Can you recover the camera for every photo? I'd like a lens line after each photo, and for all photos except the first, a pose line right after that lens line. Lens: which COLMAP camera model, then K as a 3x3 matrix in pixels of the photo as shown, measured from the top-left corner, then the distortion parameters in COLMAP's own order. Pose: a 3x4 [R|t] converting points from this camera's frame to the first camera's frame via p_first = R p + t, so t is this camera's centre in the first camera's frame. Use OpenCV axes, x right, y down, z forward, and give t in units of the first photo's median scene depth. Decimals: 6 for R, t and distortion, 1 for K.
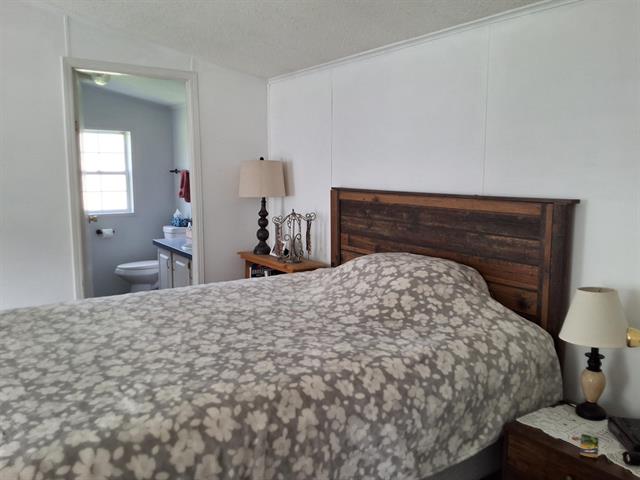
lens RADIAL K [[510.7, 0, 319.6], [0, 510.7, 235.2], [0, 0, 1]] dist [0.127872, -0.203577]
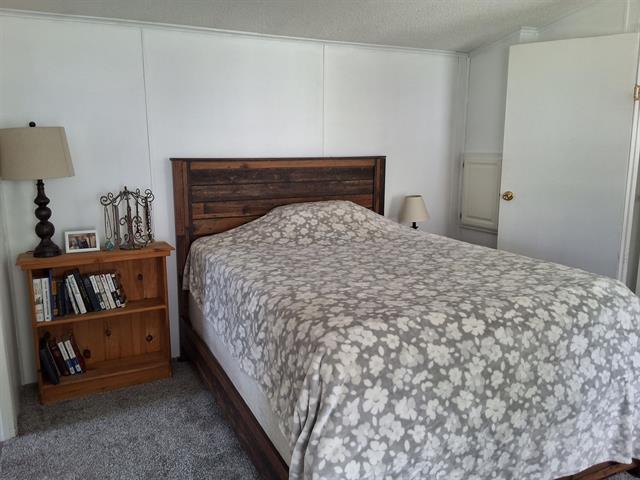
lens RADIAL K [[510.7, 0, 319.6], [0, 510.7, 235.2], [0, 0, 1]] dist [0.127872, -0.203577]
pose [[0.173199, -0.165995, 0.970797, -1.005365], [0.140186, 0.979813, 0.142526, -0.058050], [-0.974859, 0.111407, 0.192973, 0.621570]]
